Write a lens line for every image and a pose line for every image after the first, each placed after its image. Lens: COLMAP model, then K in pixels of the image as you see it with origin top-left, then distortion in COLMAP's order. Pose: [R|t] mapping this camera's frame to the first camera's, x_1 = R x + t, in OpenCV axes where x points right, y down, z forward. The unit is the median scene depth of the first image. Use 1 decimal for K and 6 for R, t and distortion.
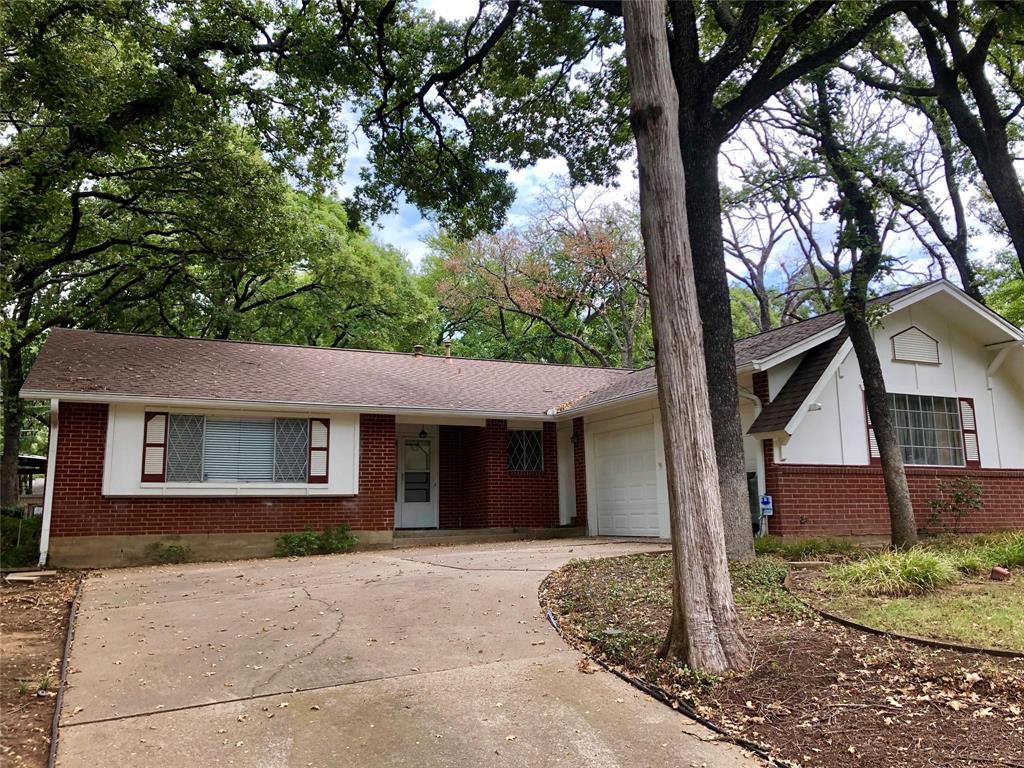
lens RADIAL K [[821.4, 0, 507.4], [0, 821.4, 379.4], [0, 0, 1]] dist [0.003048, 0.007046]
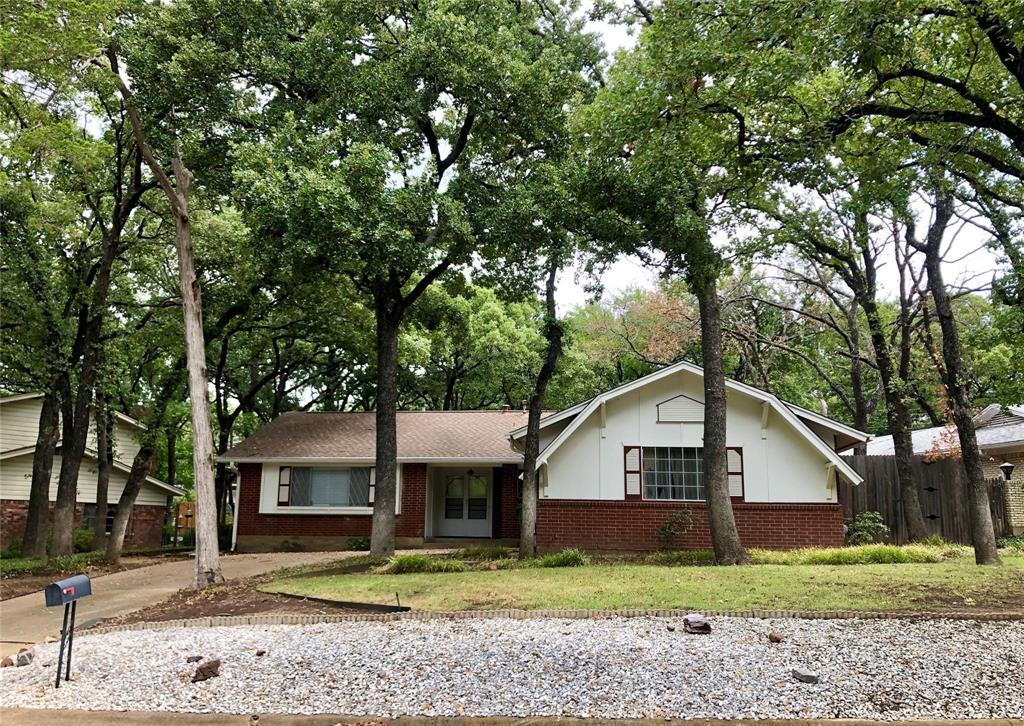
lens RADIAL K [[833.7, 0, 512.0], [0, 833.7, 363.0], [0, 0, 1]] dist [0.034368, -0.000667]
pose [[0.852281, -0.077704, -0.517281, 0.957364], [0.063113, 0.996956, -0.045774, -0.071013], [0.519263, 0.006365, 0.854591, -0.299853]]
